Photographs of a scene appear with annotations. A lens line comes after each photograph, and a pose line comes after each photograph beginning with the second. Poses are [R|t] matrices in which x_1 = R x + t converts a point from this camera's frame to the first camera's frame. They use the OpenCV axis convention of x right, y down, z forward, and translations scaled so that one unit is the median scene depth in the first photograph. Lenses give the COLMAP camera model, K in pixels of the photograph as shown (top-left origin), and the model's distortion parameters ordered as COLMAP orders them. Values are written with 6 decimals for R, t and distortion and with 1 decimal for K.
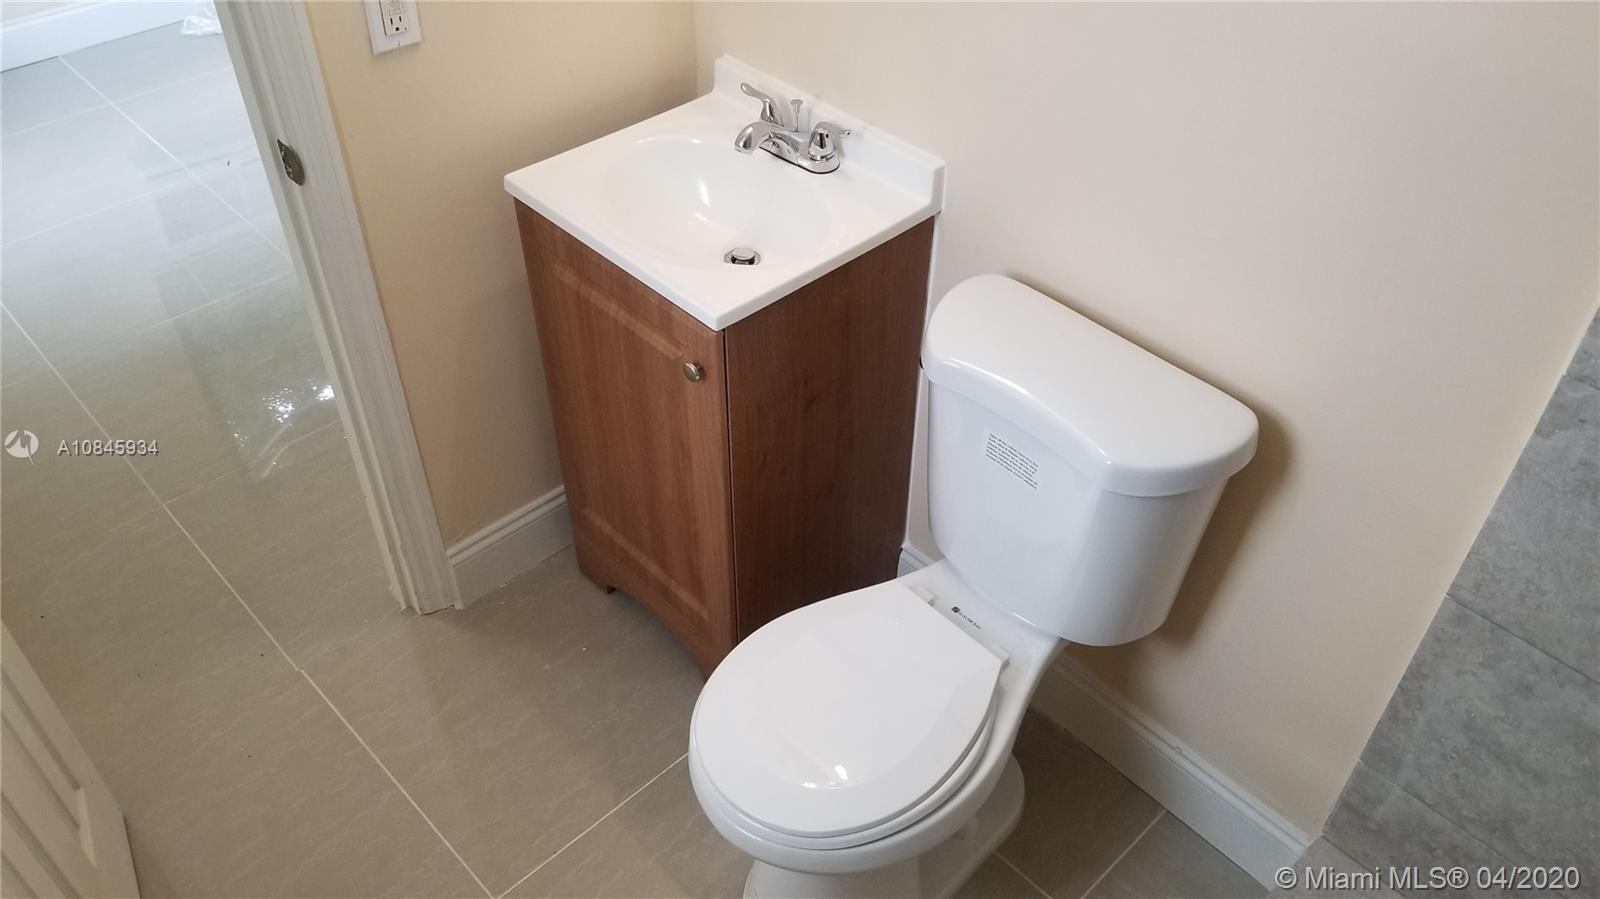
lens RADIAL K [[1230.8, 0, 800.0], [0, 1230.8, 449.5], [0, 0, 1]] dist [0.029522, -0.100120]
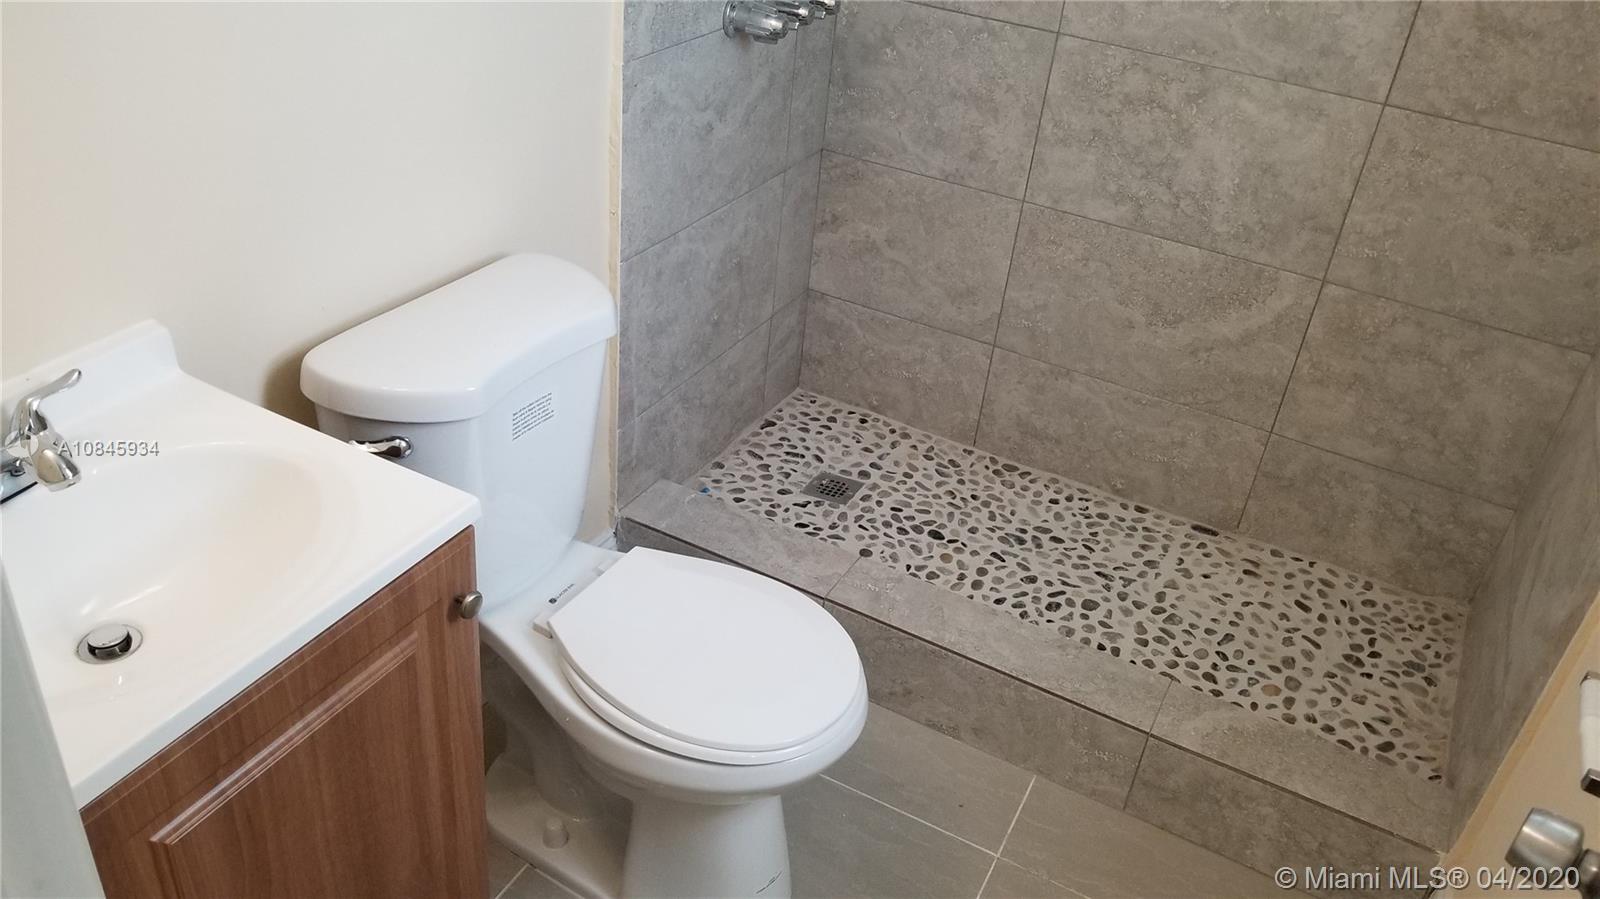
lens RADIAL K [[1230.8, 0, 800.0], [0, 1230.8, 449.5], [0, 0, 1]] dist [0.029522, -0.100120]
pose [[-0.323685, -0.556971, 0.764860, -0.790357], [0.544917, 0.551117, 0.631930, -0.582498], [-0.773494, 0.621332, 0.125115, 0.854061]]
